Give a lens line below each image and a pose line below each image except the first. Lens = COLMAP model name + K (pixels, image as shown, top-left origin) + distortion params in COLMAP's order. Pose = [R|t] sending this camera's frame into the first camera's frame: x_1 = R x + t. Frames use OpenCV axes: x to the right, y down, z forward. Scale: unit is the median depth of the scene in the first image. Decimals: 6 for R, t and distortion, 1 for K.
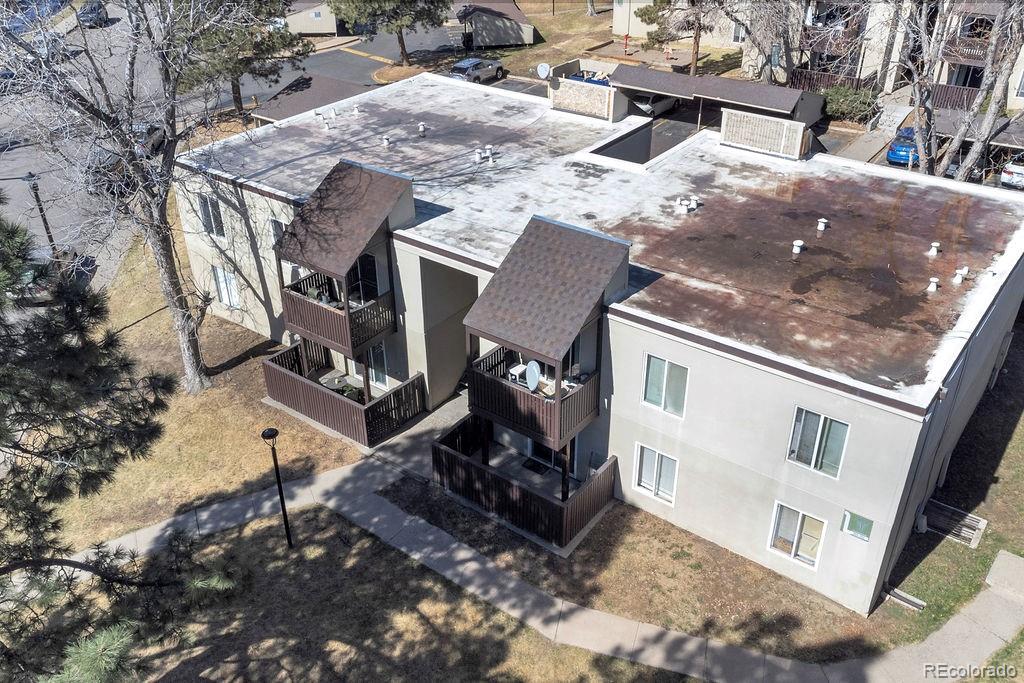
lens RADIAL K [[933.9, 0, 490.1], [0, 933.9, 341.1], [0, 0, 1]] dist [0.046703, -0.013828]
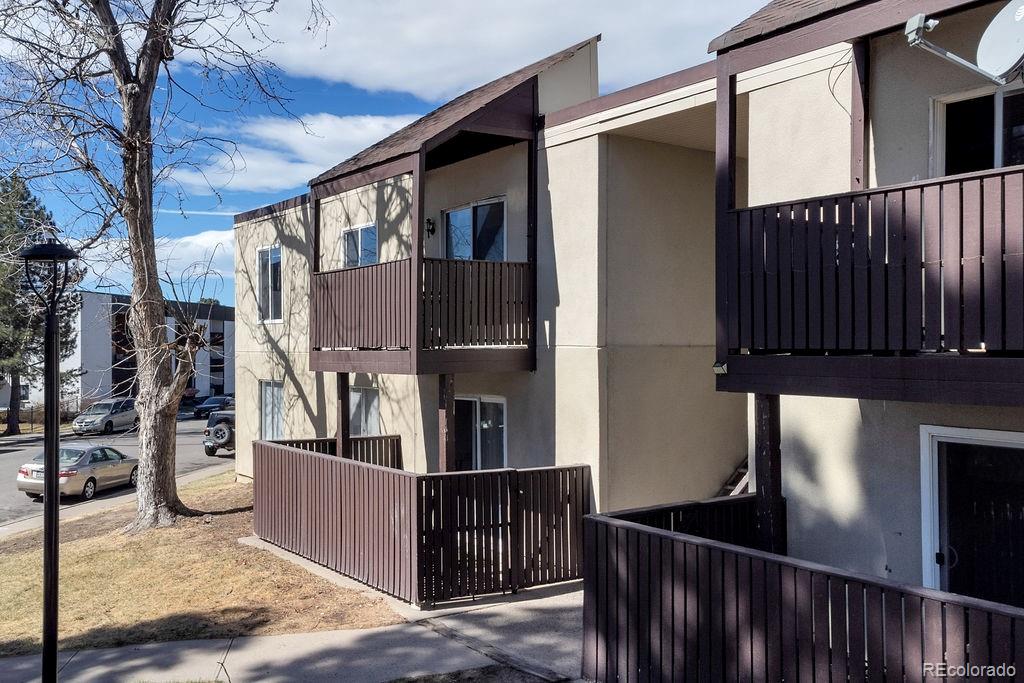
lens RADIAL K [[903.1, 0, 403.5], [0, 903.1, 343.0], [0, 0, 1]] dist [0.052008, -0.001064]
pose [[0.943087, 0.016932, -0.332114, -0.018427], [-0.189167, 0.848693, -0.493899, 0.199762], [0.273500, 0.528615, 0.803595, 0.643121]]
